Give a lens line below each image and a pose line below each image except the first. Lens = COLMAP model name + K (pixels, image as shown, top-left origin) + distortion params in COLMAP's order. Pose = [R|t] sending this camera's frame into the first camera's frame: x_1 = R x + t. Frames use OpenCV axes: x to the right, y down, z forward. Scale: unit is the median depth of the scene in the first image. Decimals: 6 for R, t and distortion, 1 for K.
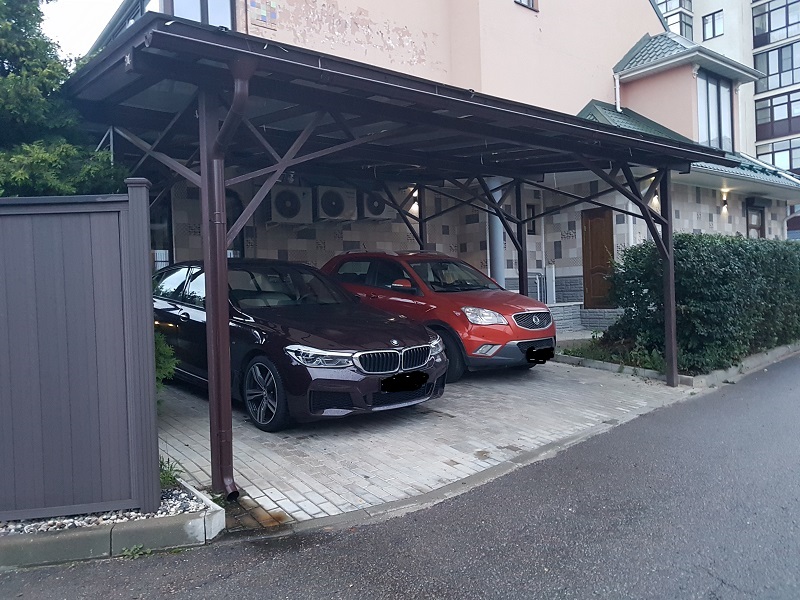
lens RADIAL K [[631.7, 0, 380.3], [0, 631.7, 302.1], [0, 0, 1]] dist [-0.011551, -0.003405]
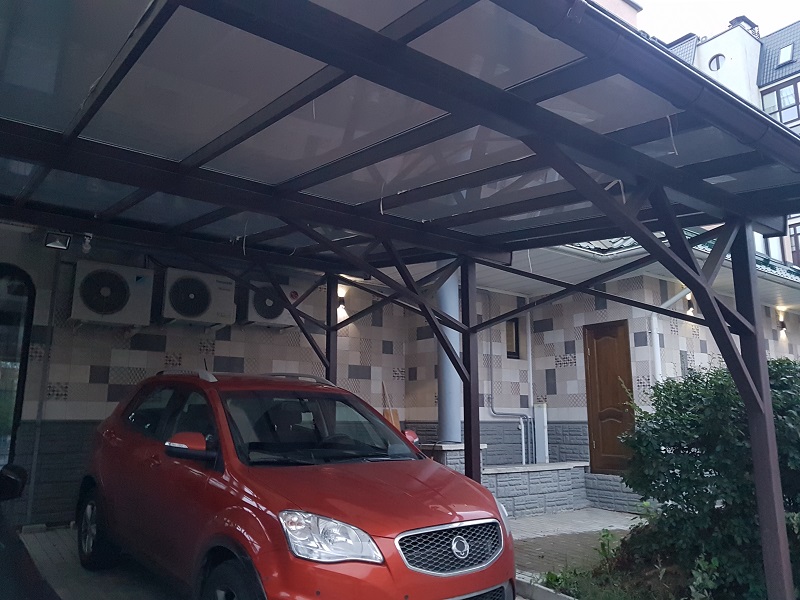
lens RADIAL K [[624.6, 0, 399.5], [0, 624.6, 310.7], [0, 0, 1]] dist [0.005221, -0.005599]
pose [[0.999353, 0.035951, 0.001383, 0.130635], [-0.035069, 0.981974, -0.185734, -0.030835], [-0.008035, 0.185565, 0.982599, 0.366883]]
